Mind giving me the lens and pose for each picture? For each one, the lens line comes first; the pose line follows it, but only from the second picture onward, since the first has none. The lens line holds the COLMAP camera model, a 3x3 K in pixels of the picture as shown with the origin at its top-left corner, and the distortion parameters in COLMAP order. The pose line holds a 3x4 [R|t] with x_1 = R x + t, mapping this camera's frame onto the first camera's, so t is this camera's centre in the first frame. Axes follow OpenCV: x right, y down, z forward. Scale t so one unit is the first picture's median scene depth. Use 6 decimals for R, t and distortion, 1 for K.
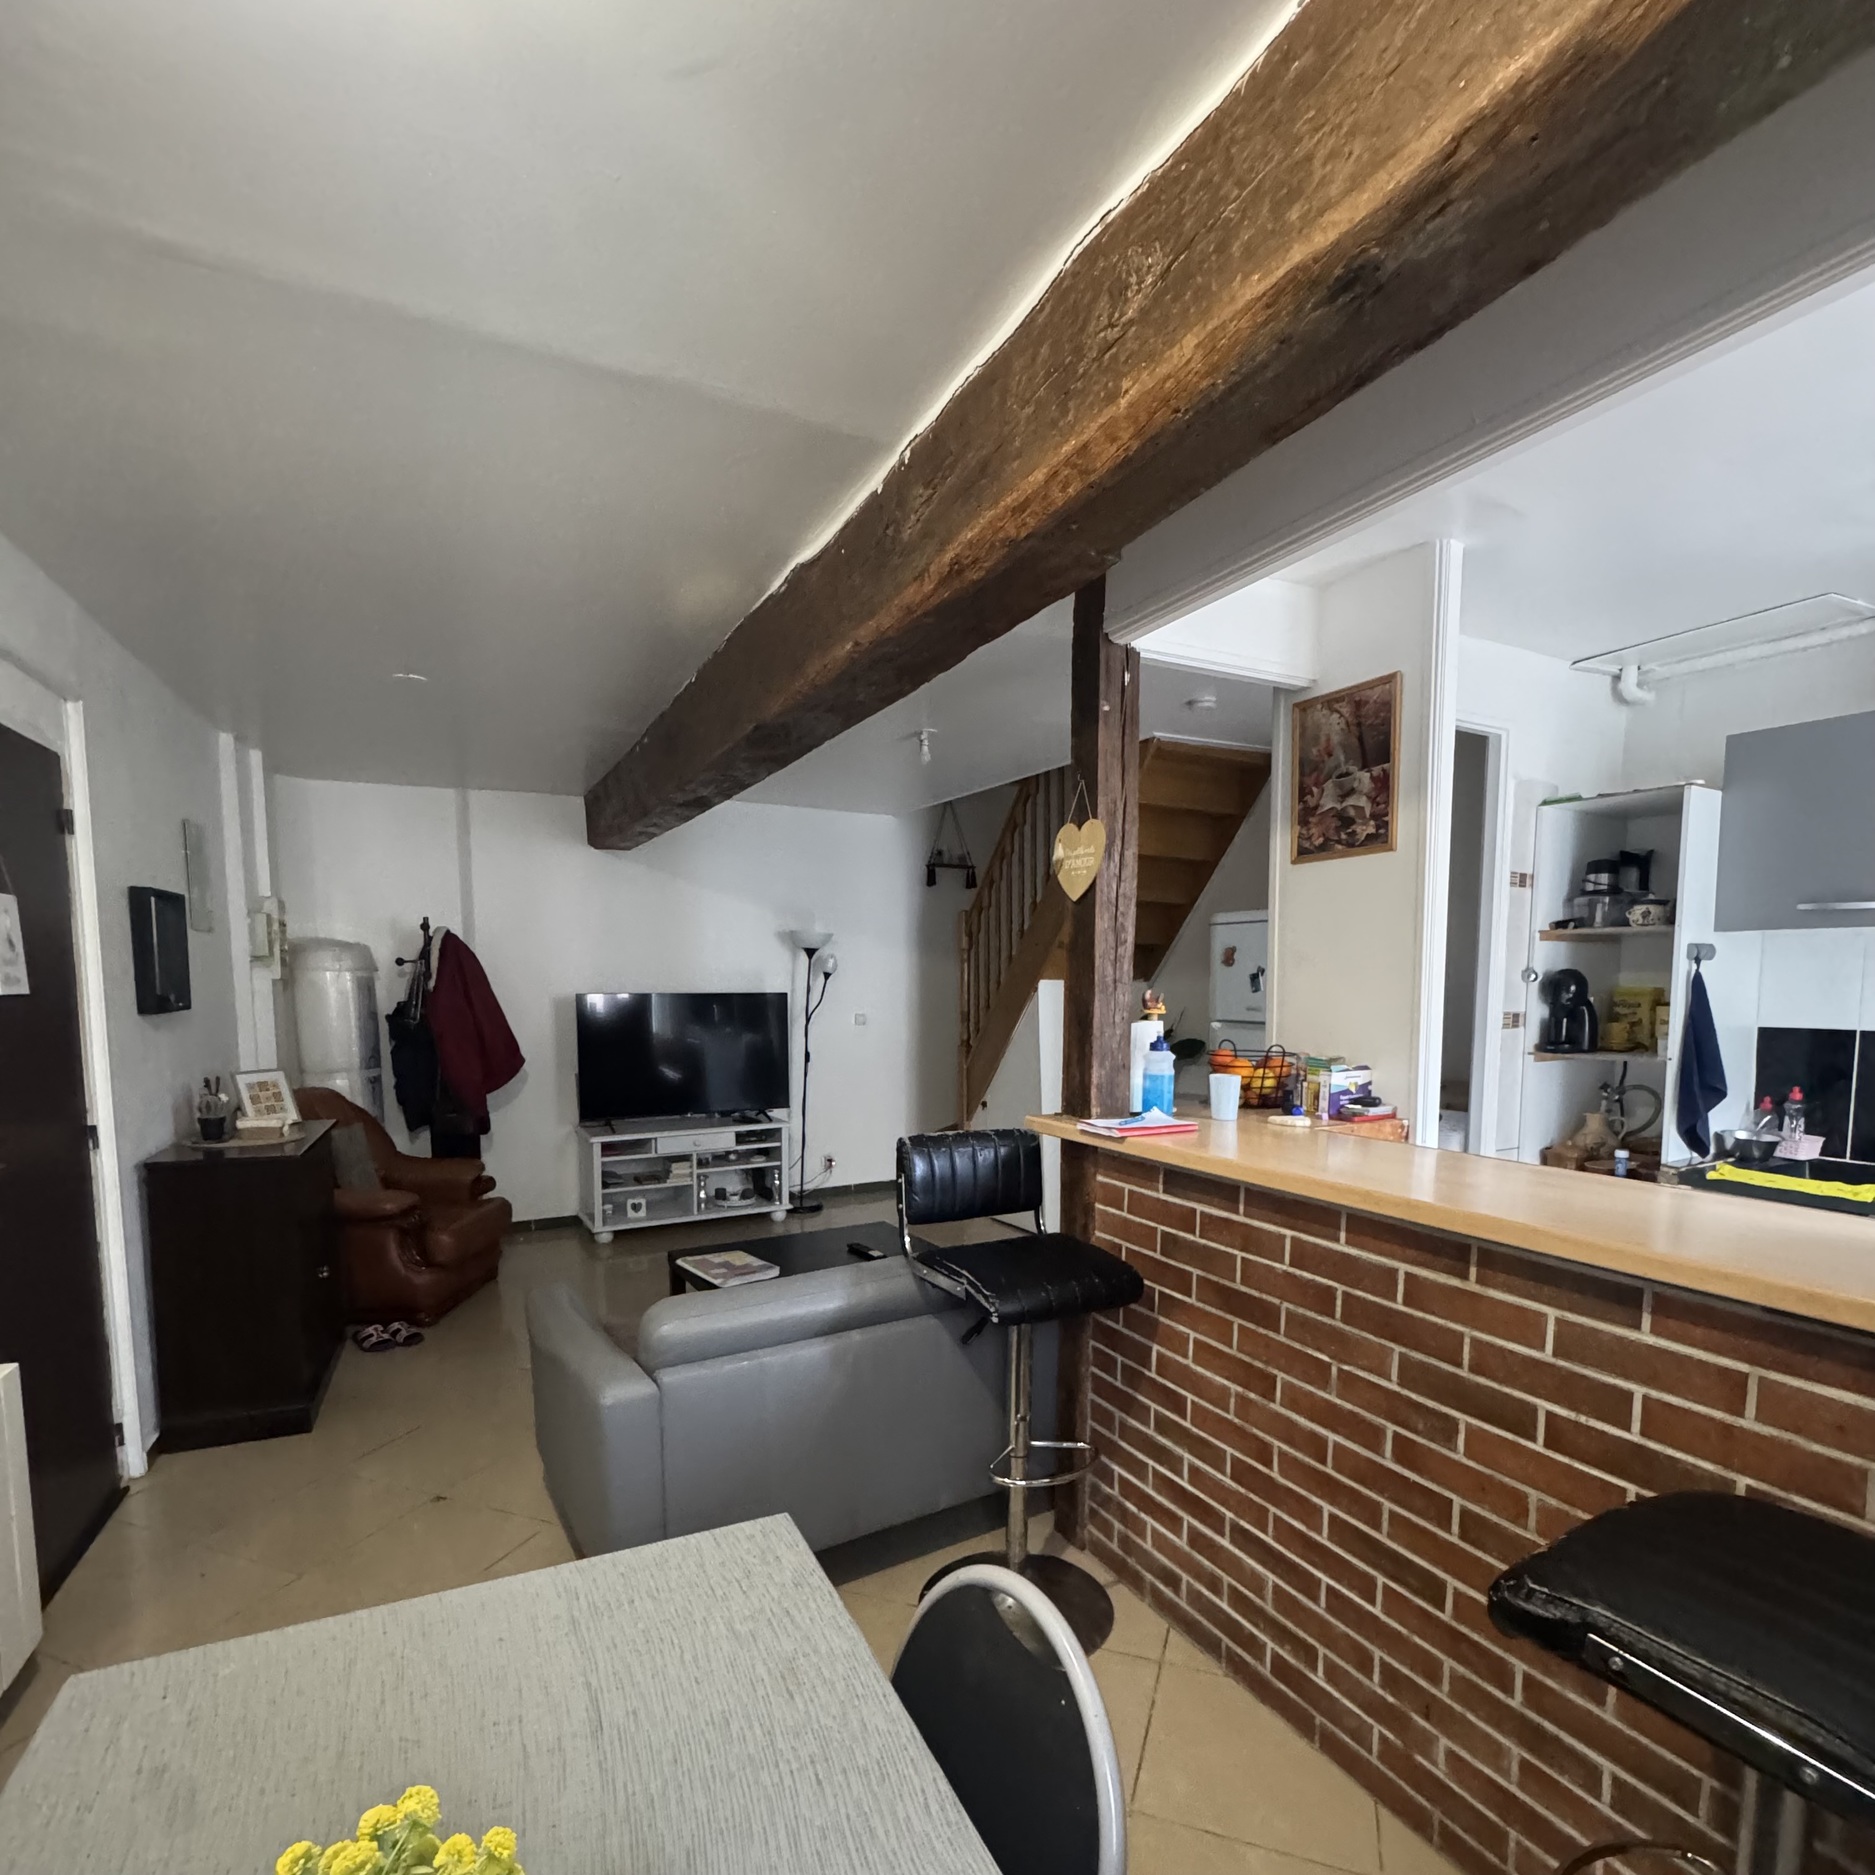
lens RADIAL K [[1023.9, 0, 942.4], [0, 1023.9, 1077.5], [0, 0, 1]] dist [0.005754, 0.000940]
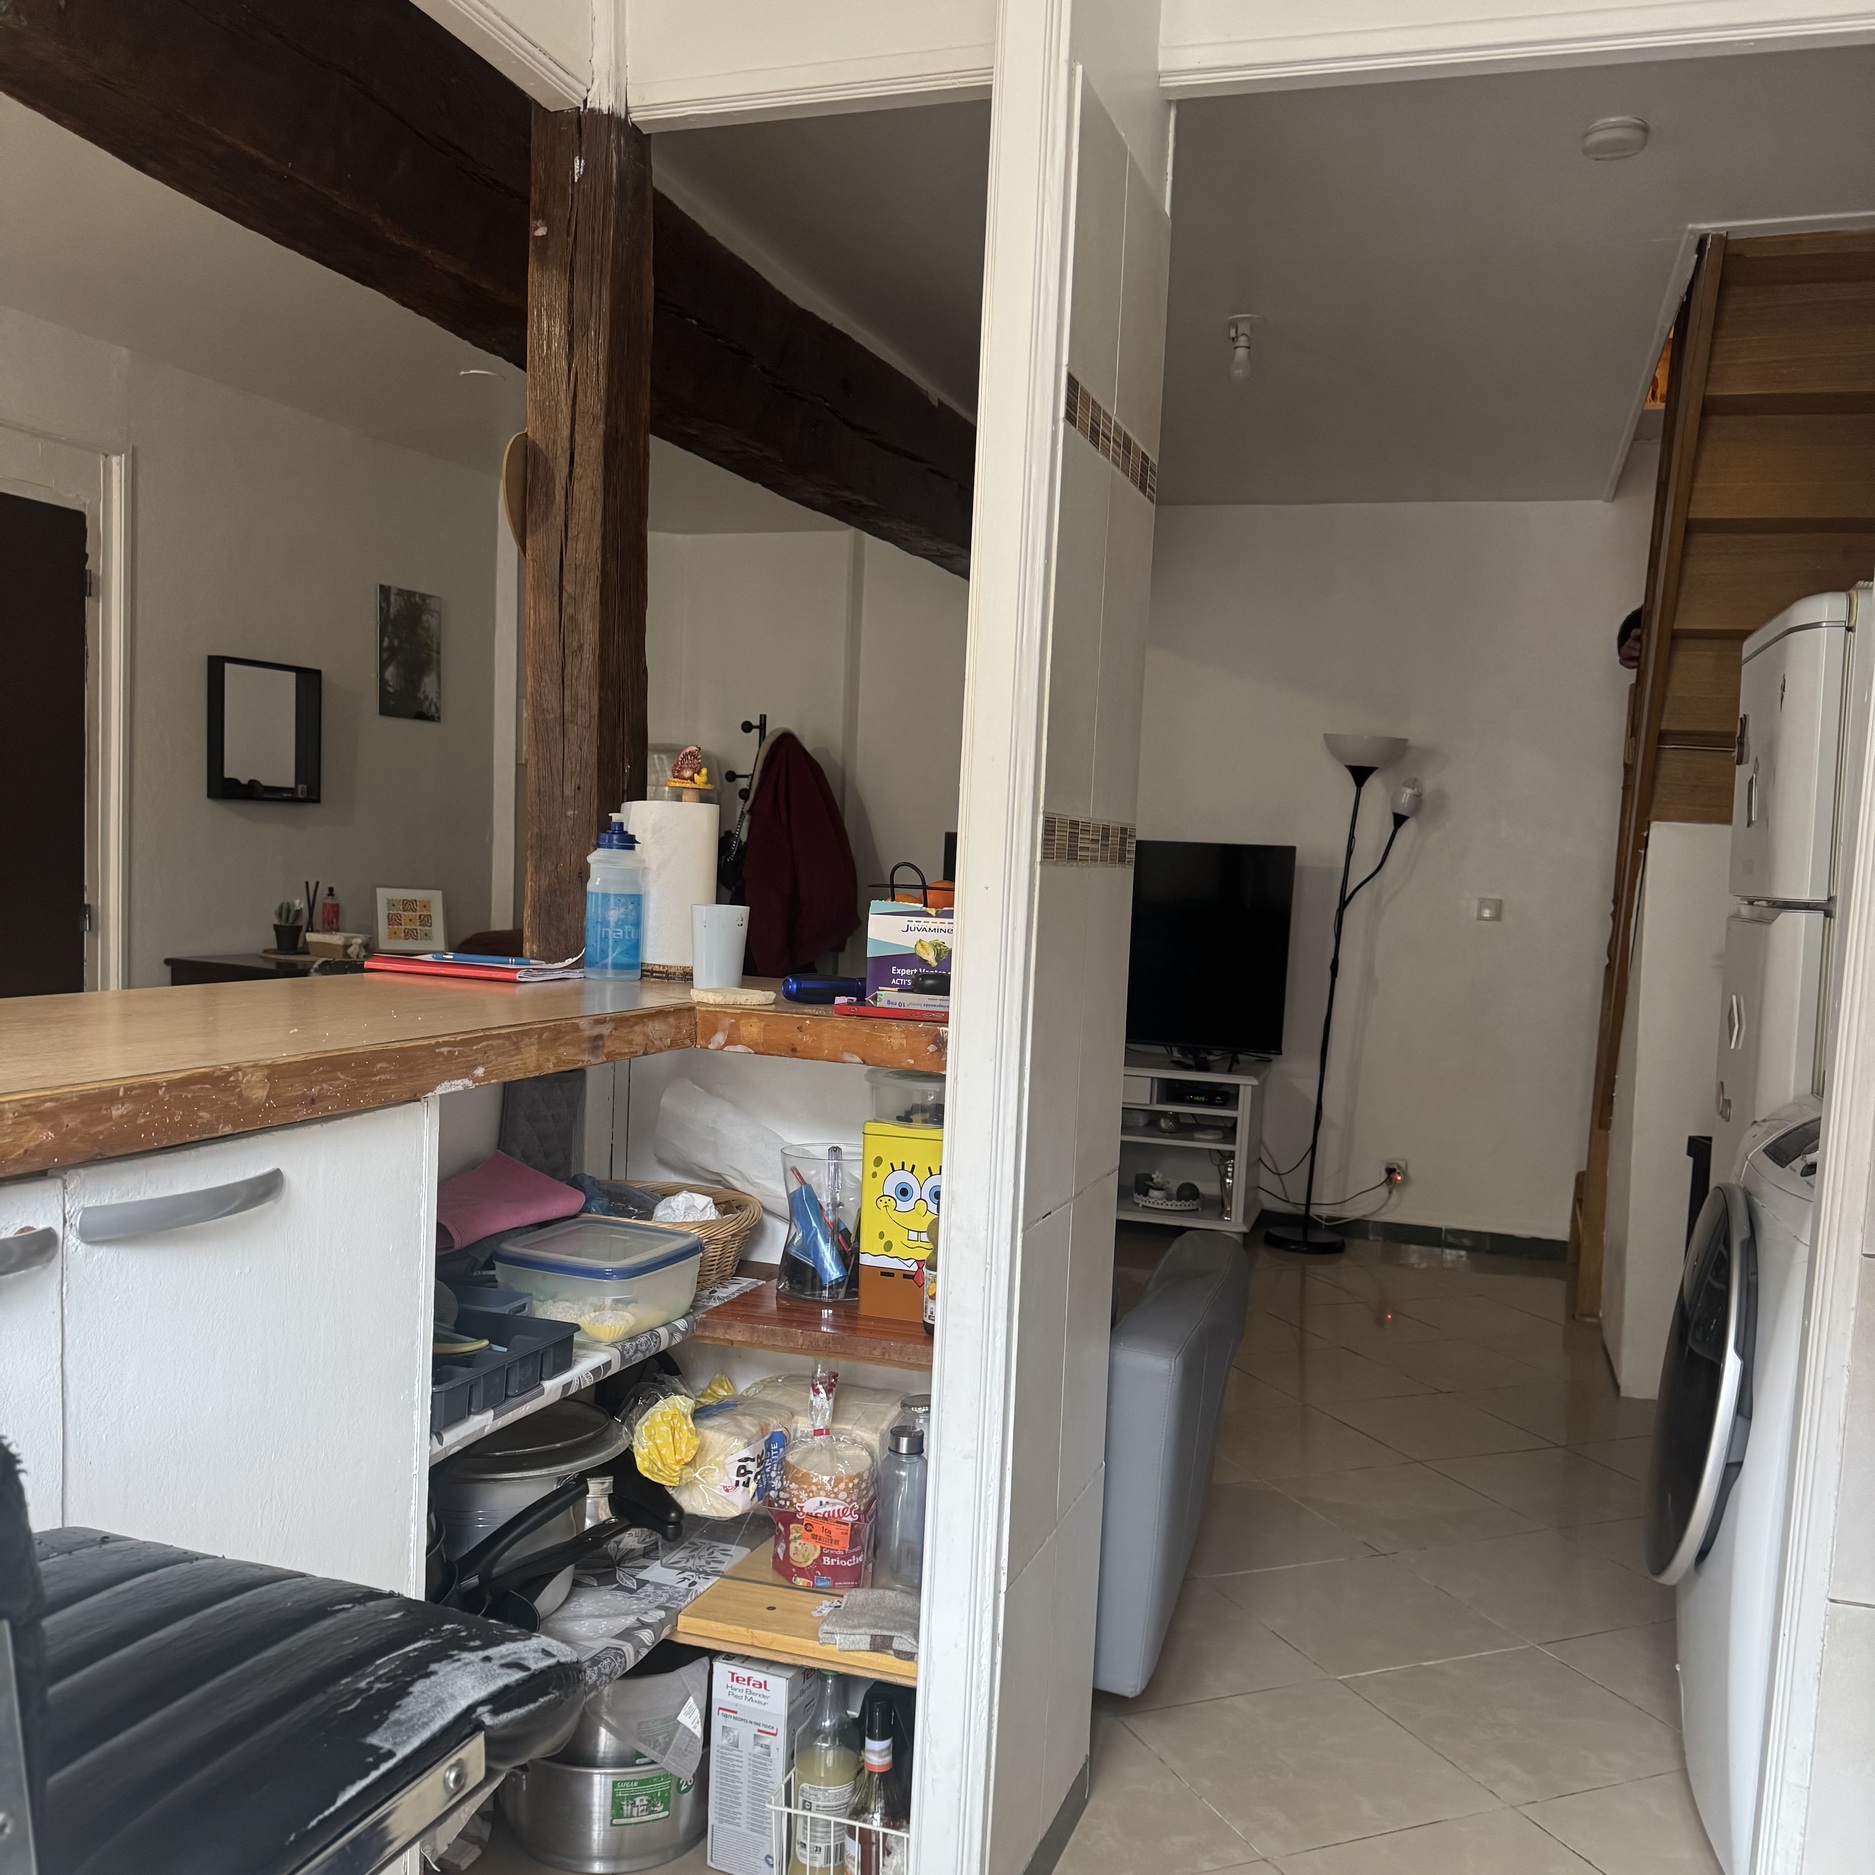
lens RADIAL K [[1791.9, 0, 927.8], [0, 1791.9, 1047.1], [0, 0, 1]] dist [0.108760, -0.177729]
pose [[0.680981, 0.110415, -0.723929, 0.930871], [-0.117515, 0.992233, 0.040794, 0.018052], [0.722811, 0.057293, 0.688667, 0.418055]]
